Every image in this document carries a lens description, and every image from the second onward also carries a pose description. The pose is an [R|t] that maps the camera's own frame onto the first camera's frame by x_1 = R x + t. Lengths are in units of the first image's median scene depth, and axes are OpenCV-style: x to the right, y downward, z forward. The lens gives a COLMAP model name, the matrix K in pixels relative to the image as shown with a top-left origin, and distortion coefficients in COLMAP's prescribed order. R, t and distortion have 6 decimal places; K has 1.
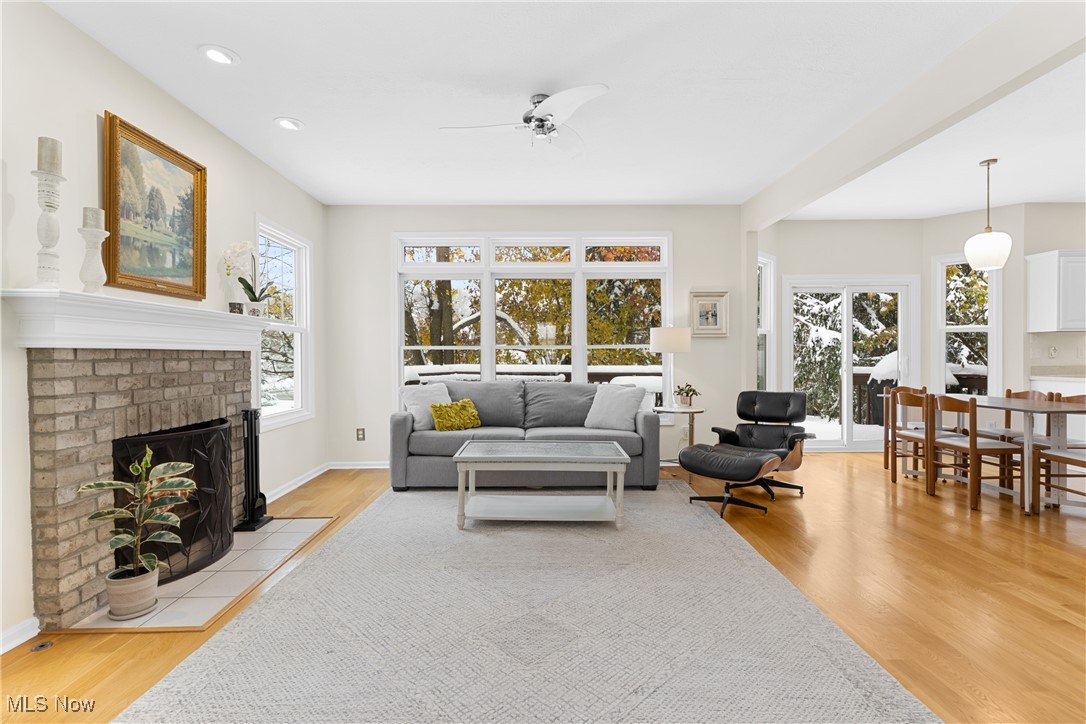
lens RADIAL K [[513.3, 0, 543.0], [0, 513.3, 362.0], [0, 0, 1]] dist [0.002108, 0.000540]
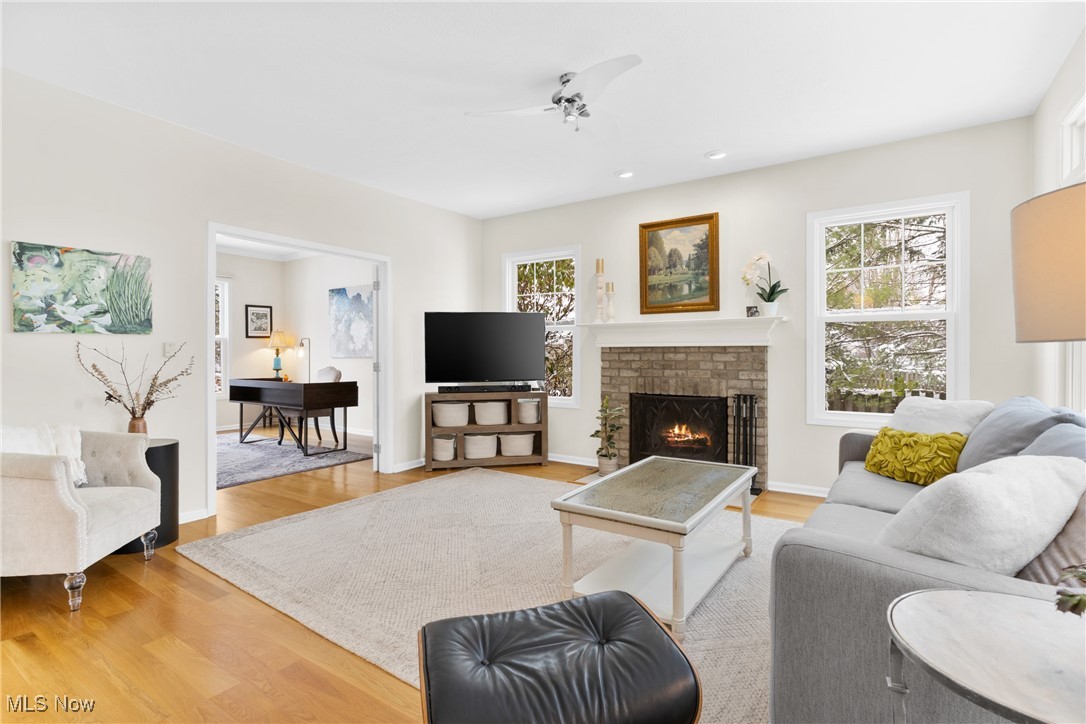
lens RADIAL K [[520.3, 0, 541.5], [0, 520.3, 357.5], [0, 0, 1]] dist [0.000197, 0.000387]
pose [[-0.566120, 0.018806, -0.824108, 0.772676], [-0.001627, 0.999712, 0.023931, -0.024856], [0.824321, 0.014889, -0.565926, 1.420455]]
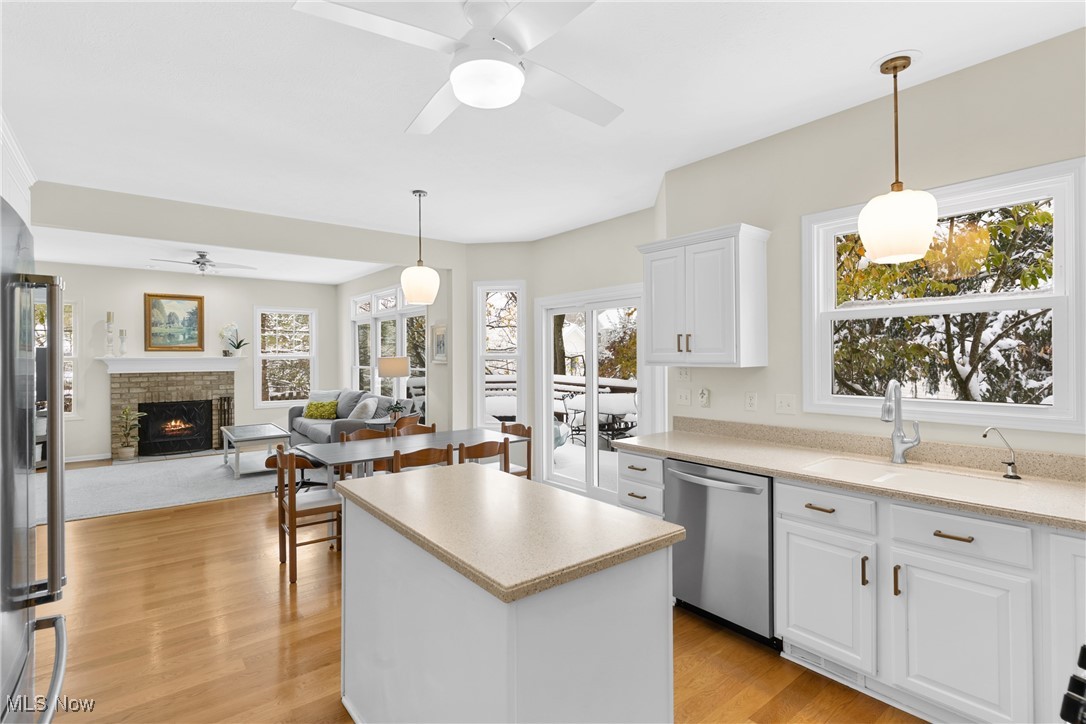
lens RADIAL K [[520.3, 0, 541.5], [0, 520.3, 357.5], [0, 0, 1]] dist [0.000197, 0.000387]
pose [[0.611014, 0.008203, -0.791578, 2.303196], [-0.009360, 0.999951, 0.003137, -0.112915], [0.791565, 0.005492, 0.611061, 0.768910]]
